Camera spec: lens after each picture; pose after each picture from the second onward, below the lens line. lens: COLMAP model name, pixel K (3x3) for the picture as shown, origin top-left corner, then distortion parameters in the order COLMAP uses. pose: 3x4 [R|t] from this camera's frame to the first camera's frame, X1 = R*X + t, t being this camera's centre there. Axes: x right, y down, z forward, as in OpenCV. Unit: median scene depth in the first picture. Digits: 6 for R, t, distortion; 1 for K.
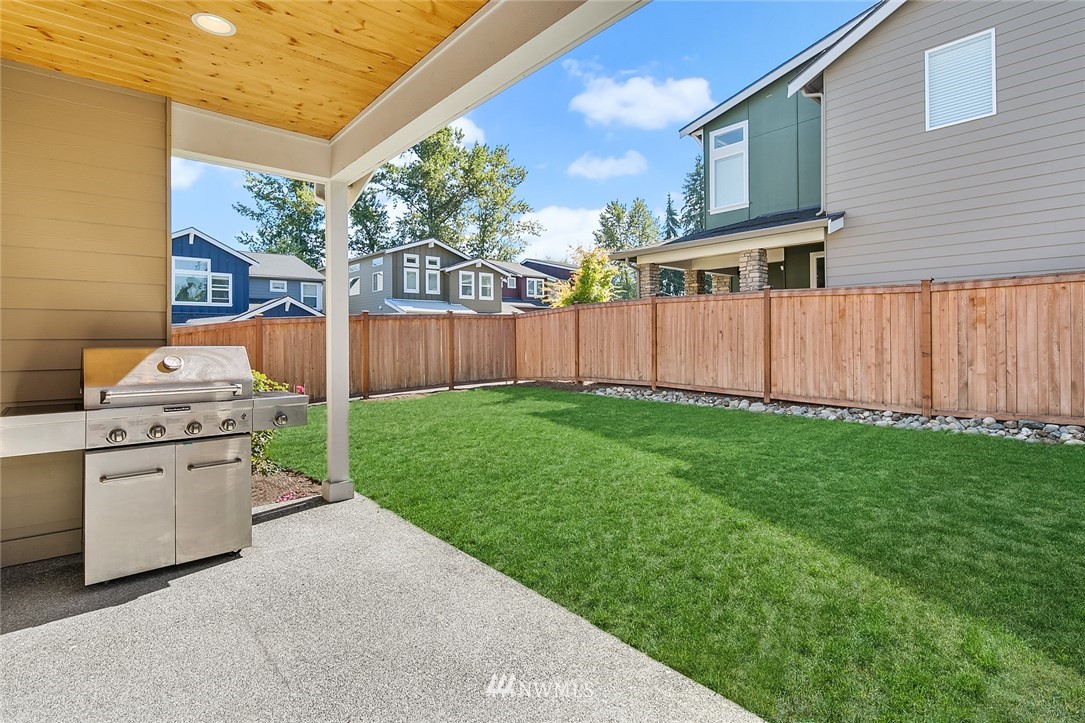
lens RADIAL K [[527.1, 0, 544.8], [0, 527.1, 334.4], [0, 0, 1]] dist [0.000081, -0.000729]
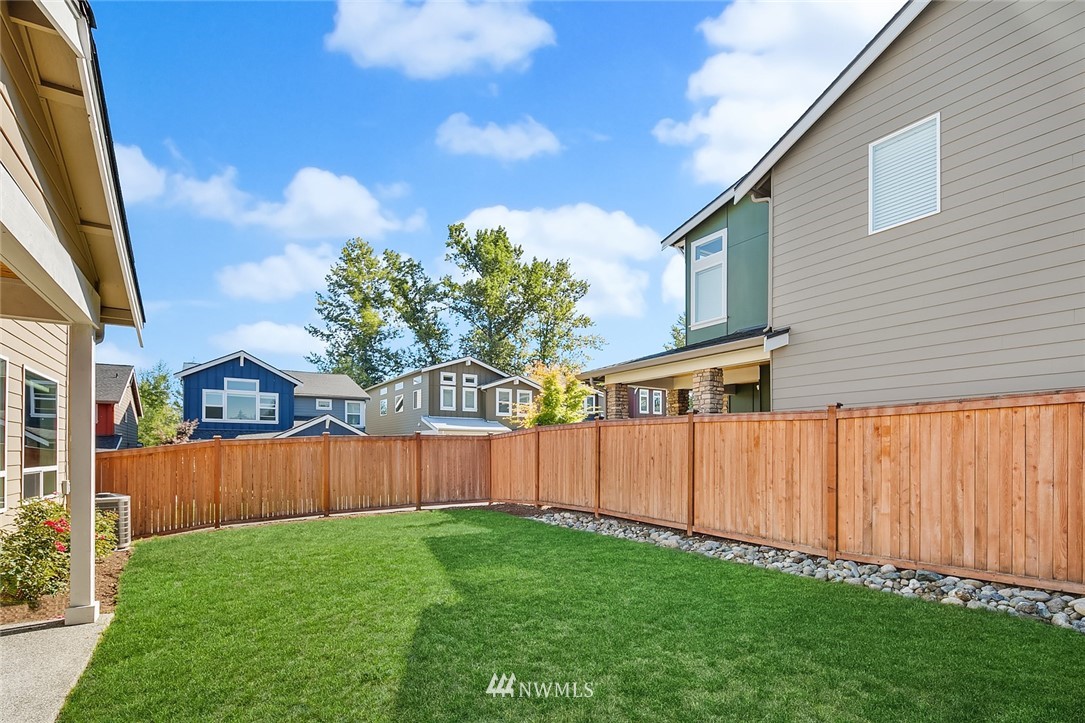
lens RADIAL K [[533.7, 0, 542.3], [0, 533.7, 449.4], [0, 0, 1]] dist [-0.000550, -0.000171]
pose [[0.988365, 0.009703, -0.151792, 0.212742], [-0.009746, 0.999952, 0.000459, -0.014154], [0.151789, 0.001026, 0.988412, 0.022200]]
